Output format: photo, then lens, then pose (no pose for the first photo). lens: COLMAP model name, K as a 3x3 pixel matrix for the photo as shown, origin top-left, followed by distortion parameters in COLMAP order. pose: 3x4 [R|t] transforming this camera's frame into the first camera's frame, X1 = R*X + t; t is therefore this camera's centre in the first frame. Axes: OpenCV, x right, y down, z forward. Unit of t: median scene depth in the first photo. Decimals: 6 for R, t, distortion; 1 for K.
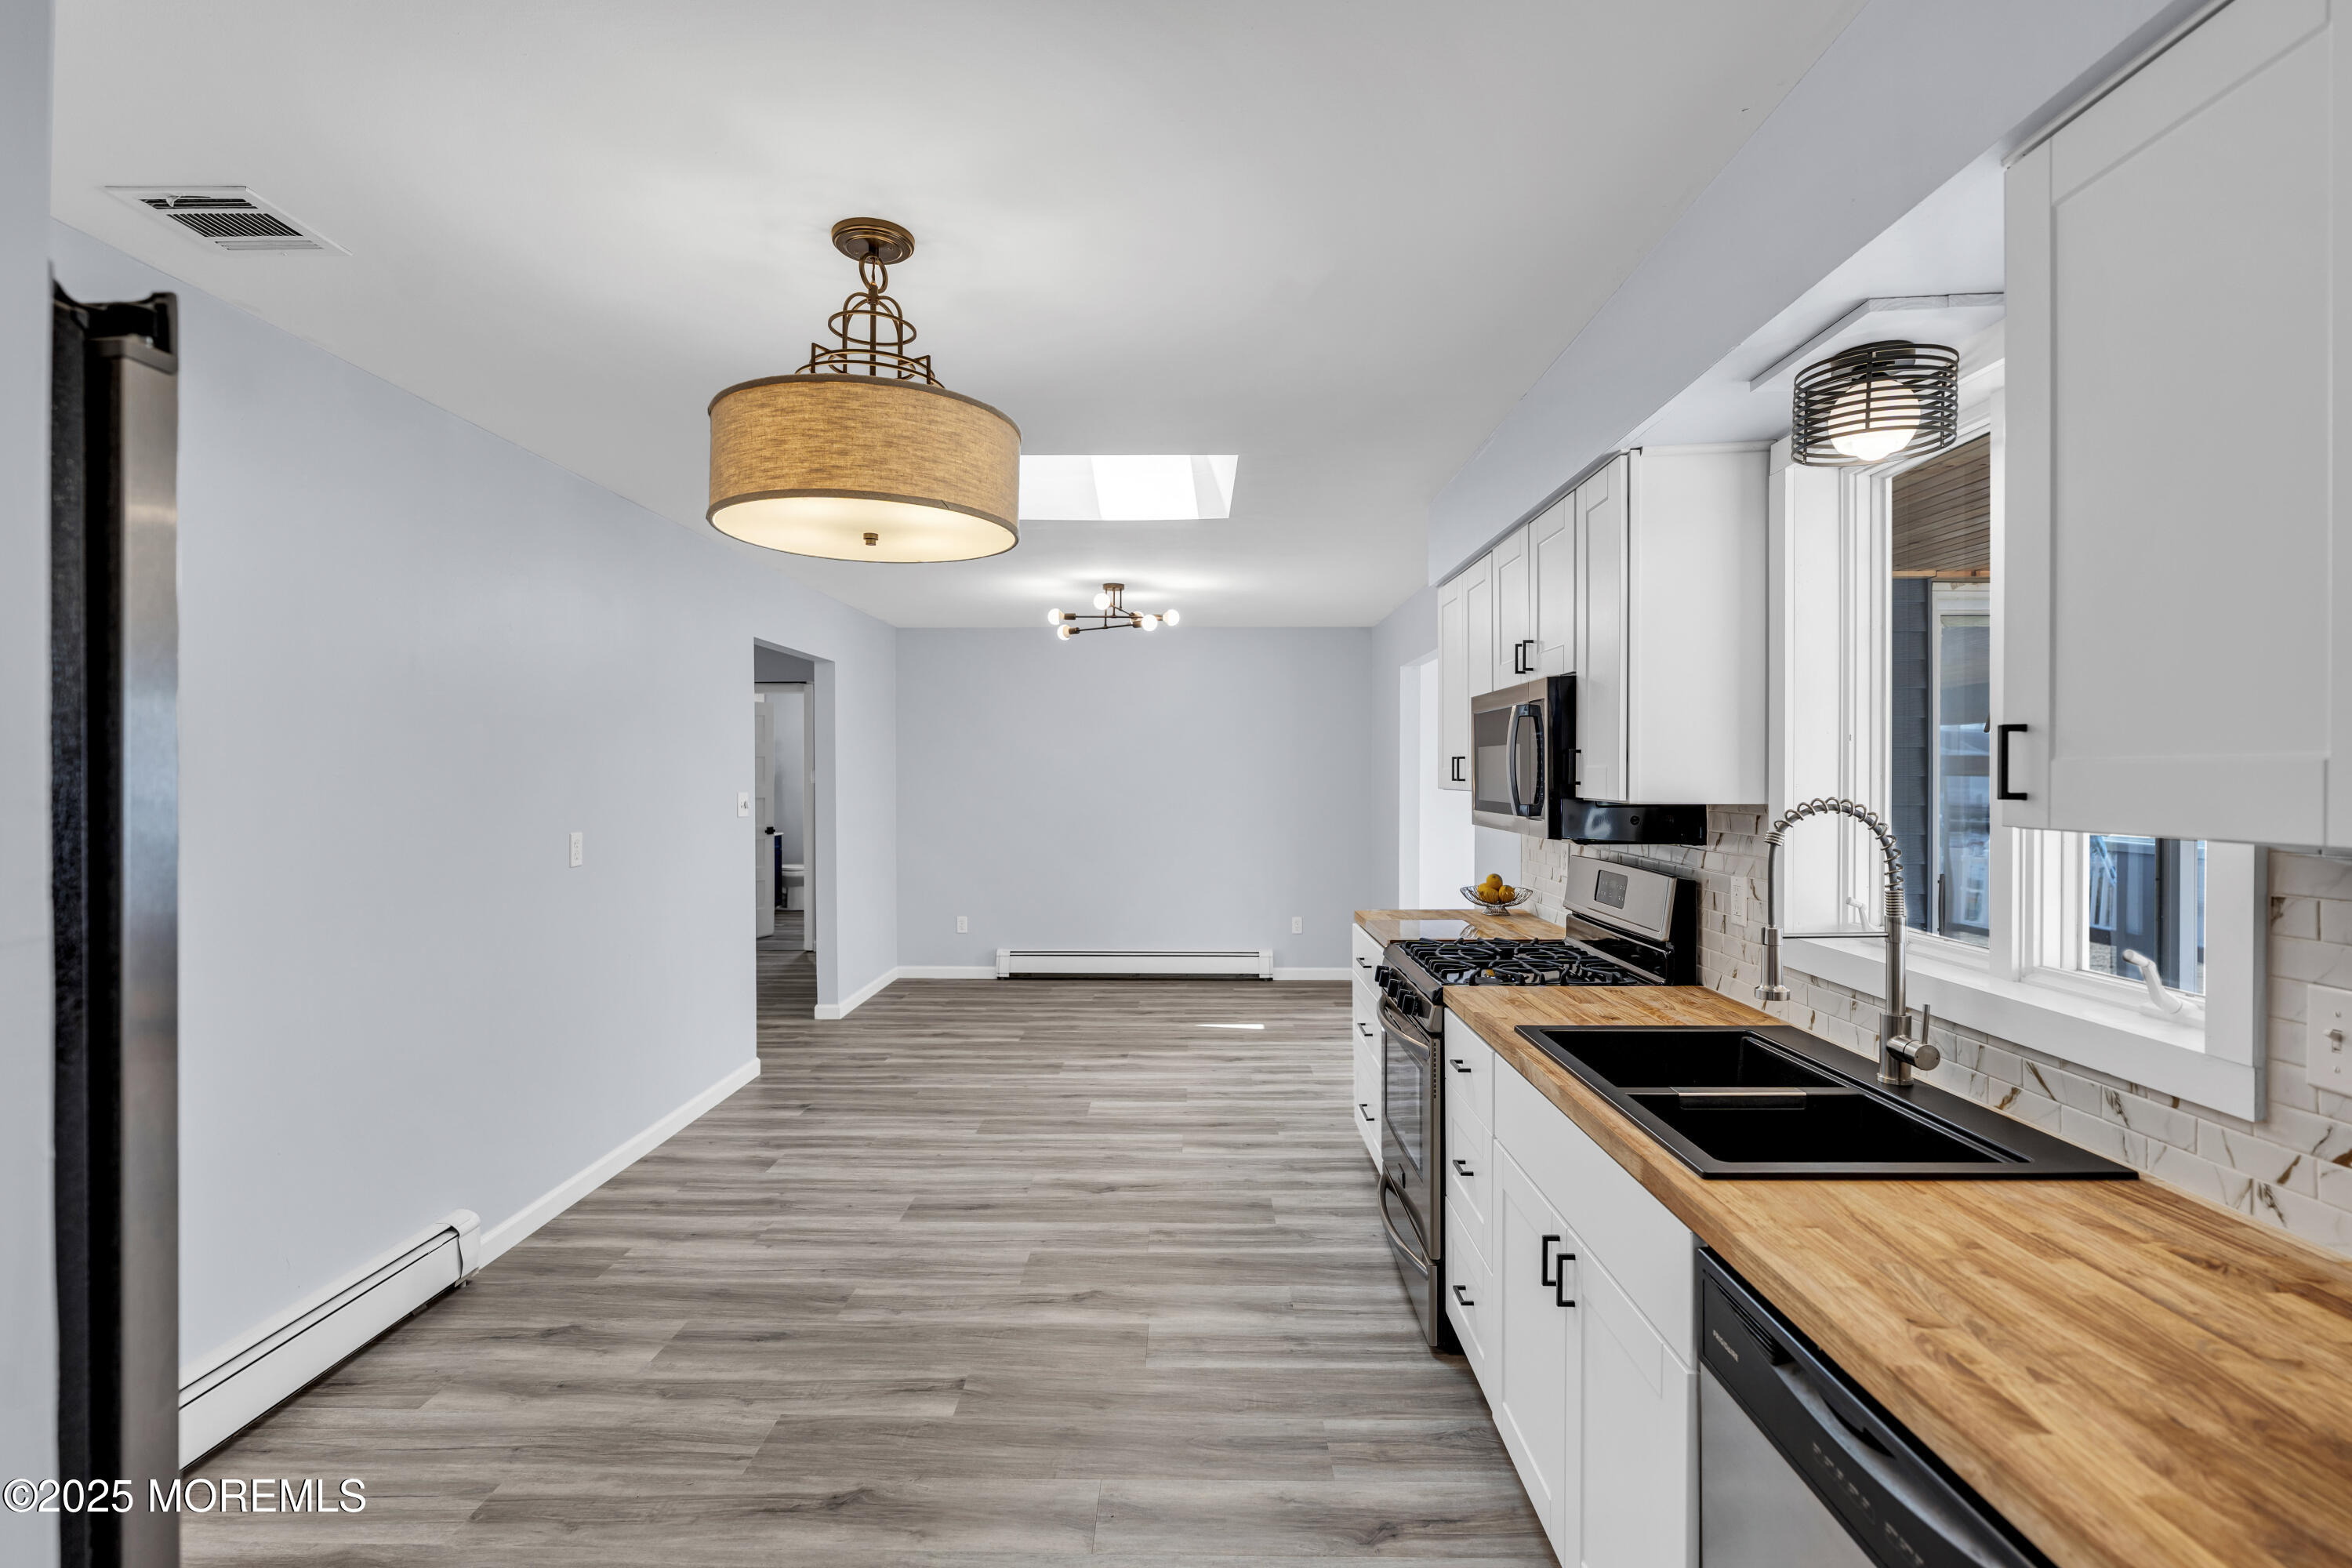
lens RADIAL K [[1130.5, 0, 1176.0], [0, 1130.5, 784.0], [0, 0, 1]] dist [-0.000323, -0.000101]
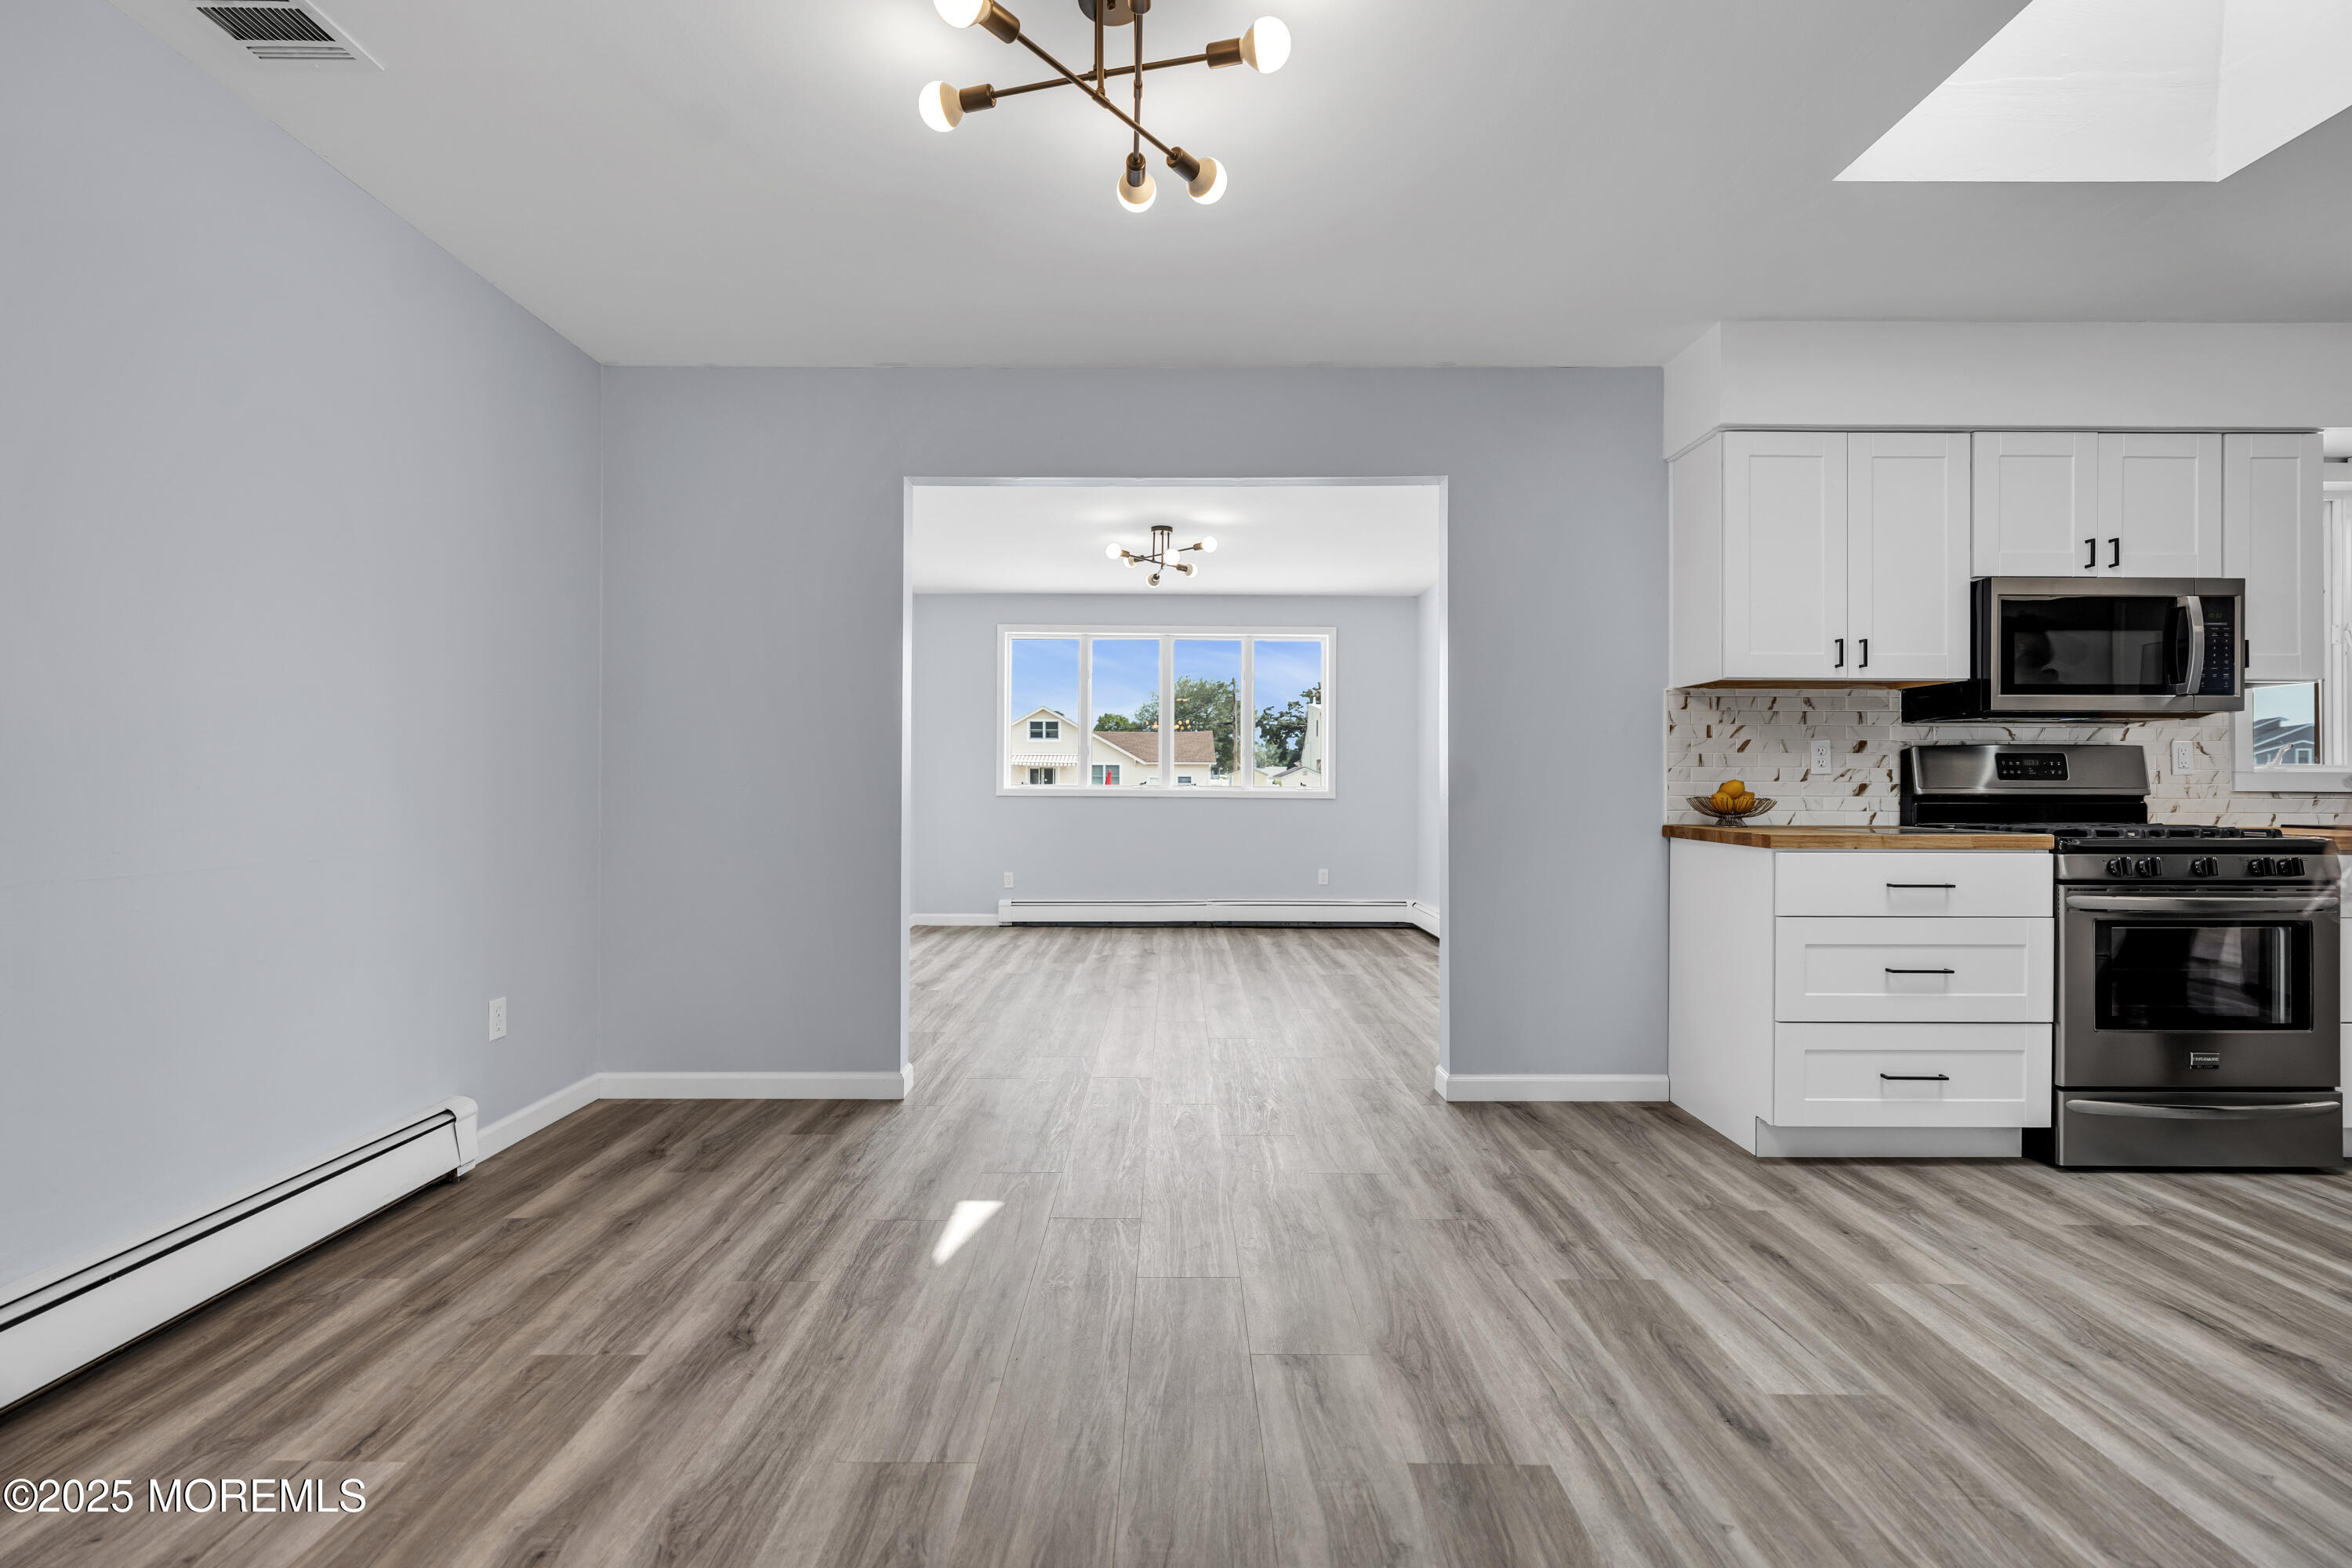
lens RADIAL K [[1038.7, 0, 1176.0], [0, 1038.7, 784.0], [0, 0, 1]] dist [-0.001883, -0.000730]
pose [[-0.012436, 0.005621, 0.999907, -0.775870], [0.007062, 0.999960, -0.005534, 0.127649], [-0.999898, 0.006993, -0.012475, 2.171856]]
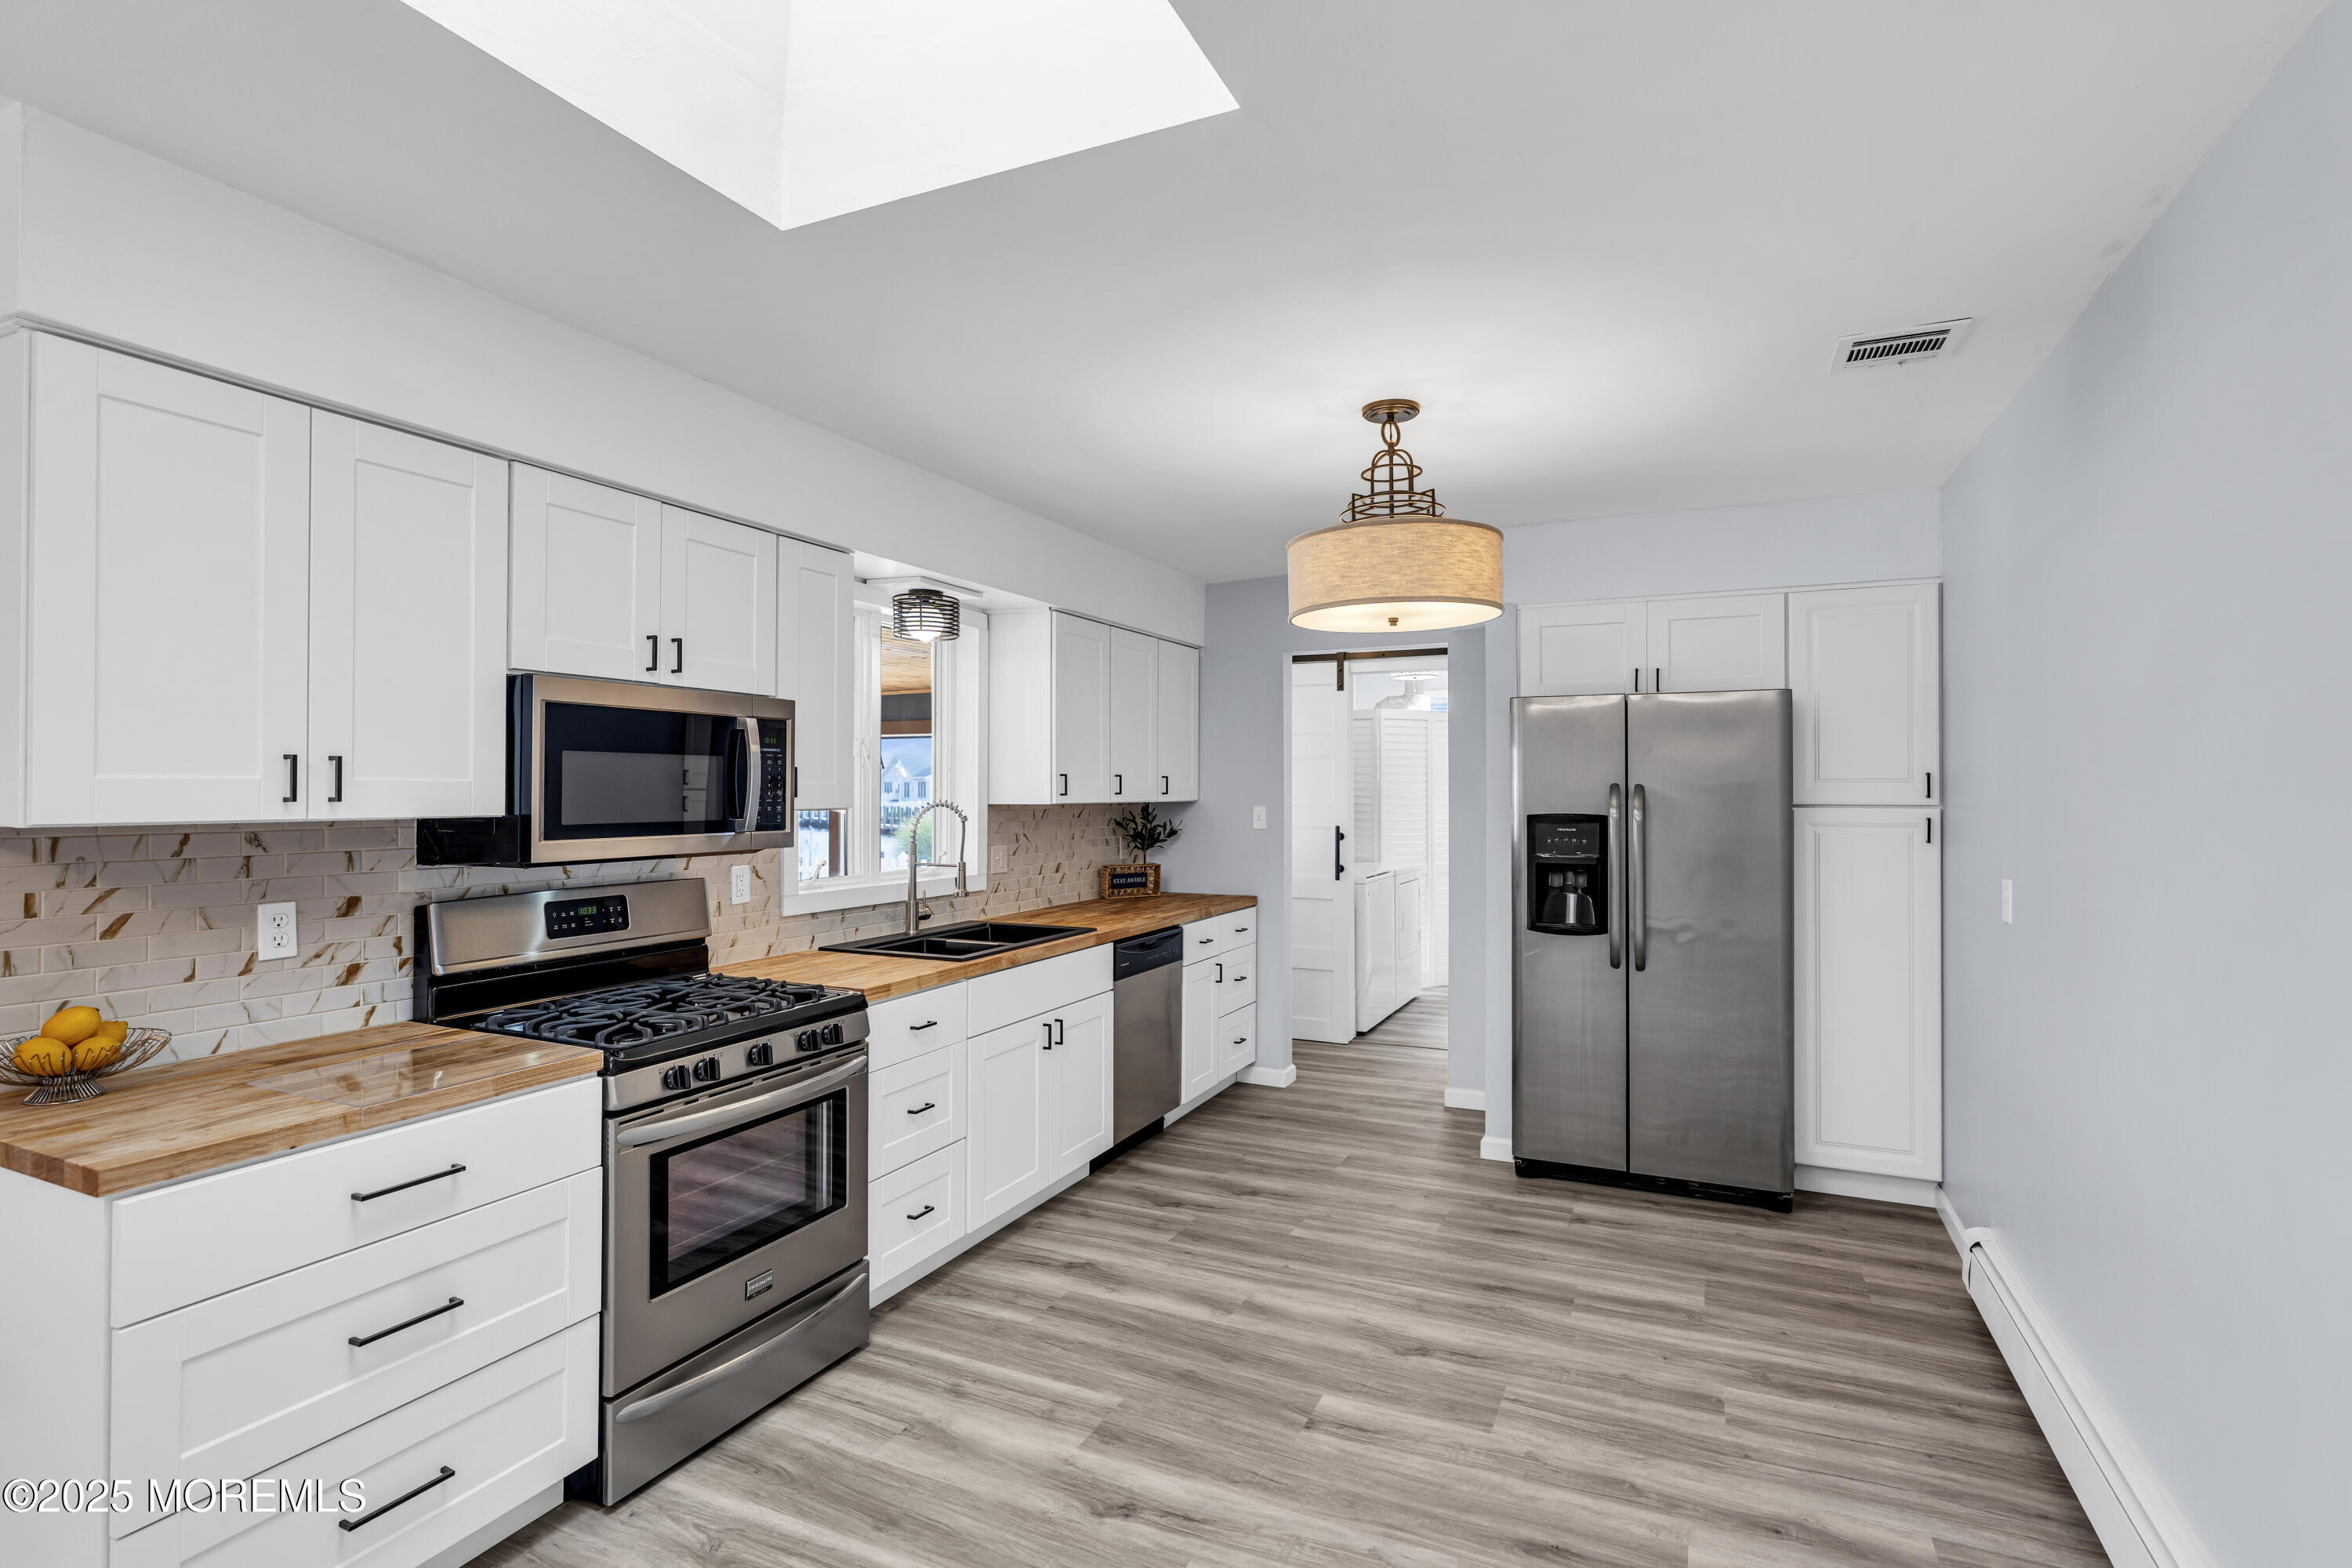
lens RADIAL K [[1130.5, 0, 1176.0], [0, 1130.5, 784.0], [0, 0, 1]] dist [-0.000323, -0.000101]
pose [[-0.913568, 0.000411, 0.406685, -0.461994], [0.002230, 0.999990, 0.004000, -0.016308], [-0.406679, 0.004561, -0.913560, 1.859997]]
